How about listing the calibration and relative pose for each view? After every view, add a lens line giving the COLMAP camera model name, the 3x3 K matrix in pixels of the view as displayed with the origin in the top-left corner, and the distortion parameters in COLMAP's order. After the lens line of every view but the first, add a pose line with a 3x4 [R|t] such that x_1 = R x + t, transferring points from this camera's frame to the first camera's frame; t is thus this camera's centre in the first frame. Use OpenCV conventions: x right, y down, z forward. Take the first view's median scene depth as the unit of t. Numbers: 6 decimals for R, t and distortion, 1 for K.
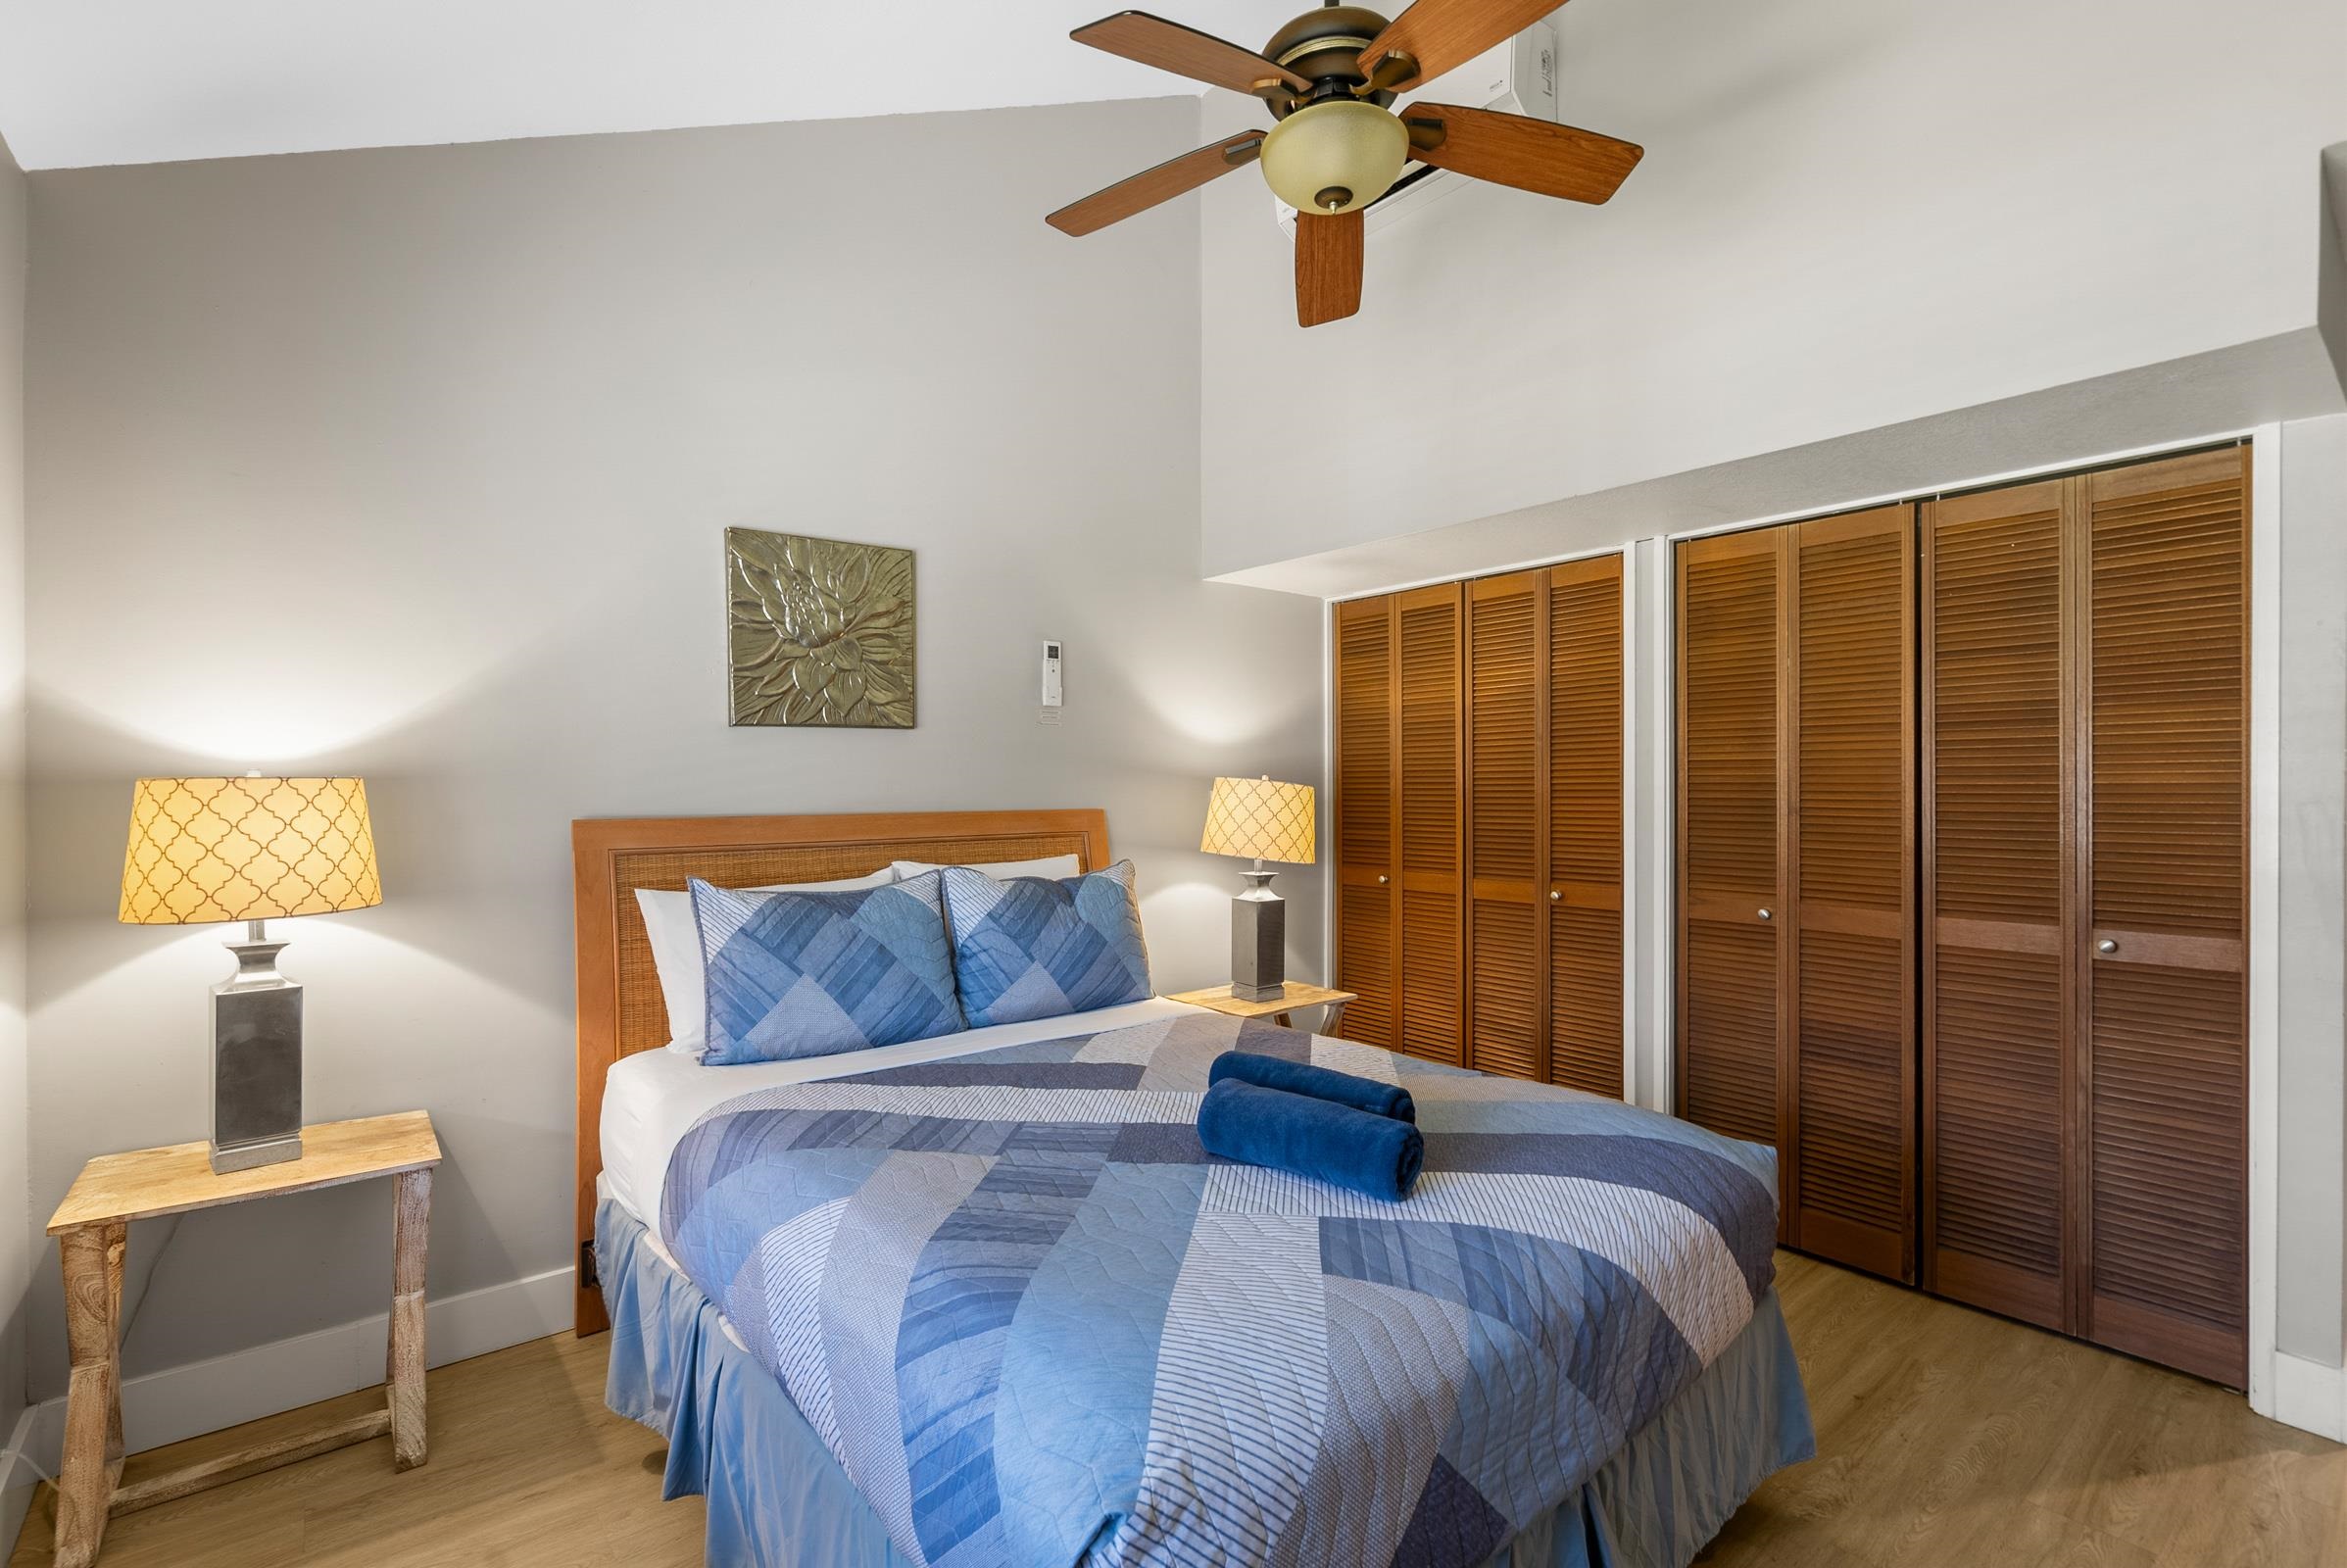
lens RADIAL K [[1062.1, 0, 1161.8], [0, 1062.1, 790.4], [0, 0, 1]] dist [0.002358, -0.000101]
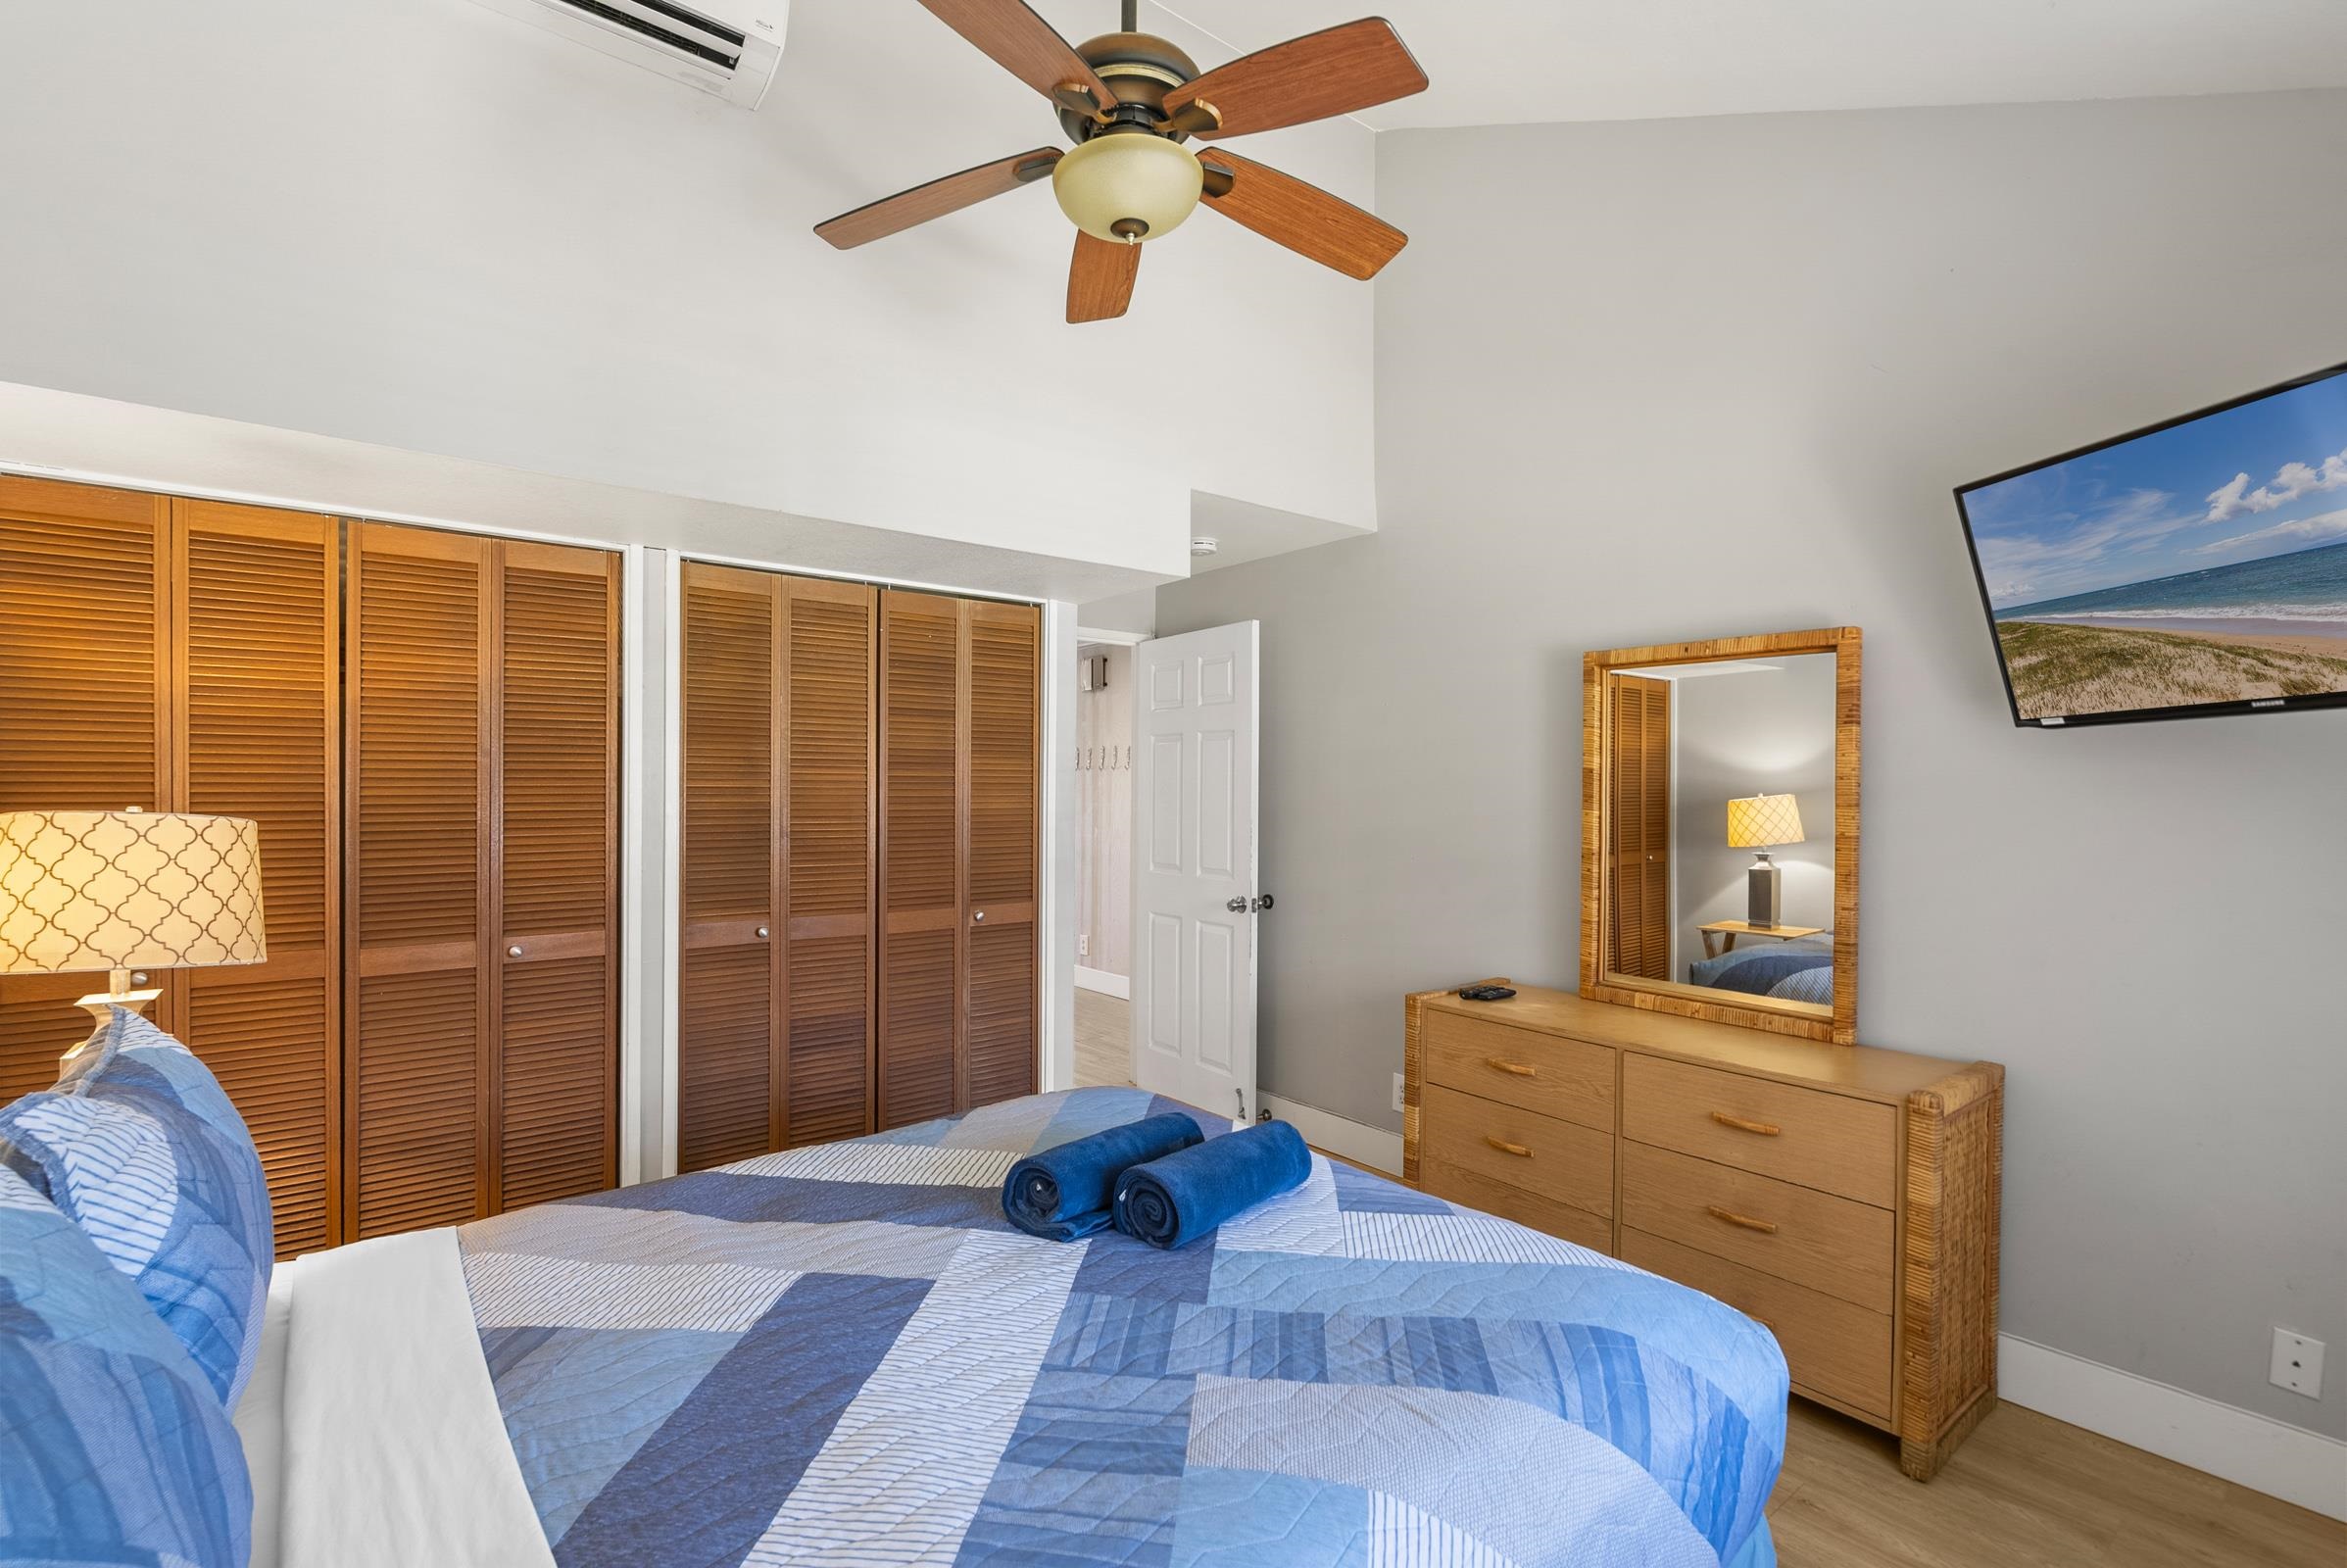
lens RADIAL K [[1062.1, 0, 1161.8], [0, 1062.1, 790.4], [0, 0, 1]] dist [0.002358, -0.000101]
pose [[0.022755, -0.000921, 0.999741, -0.498280], [-0.000115, 1.000000, 0.000924, -0.027699], [-0.999741, -0.000136, 0.022755, 0.580956]]
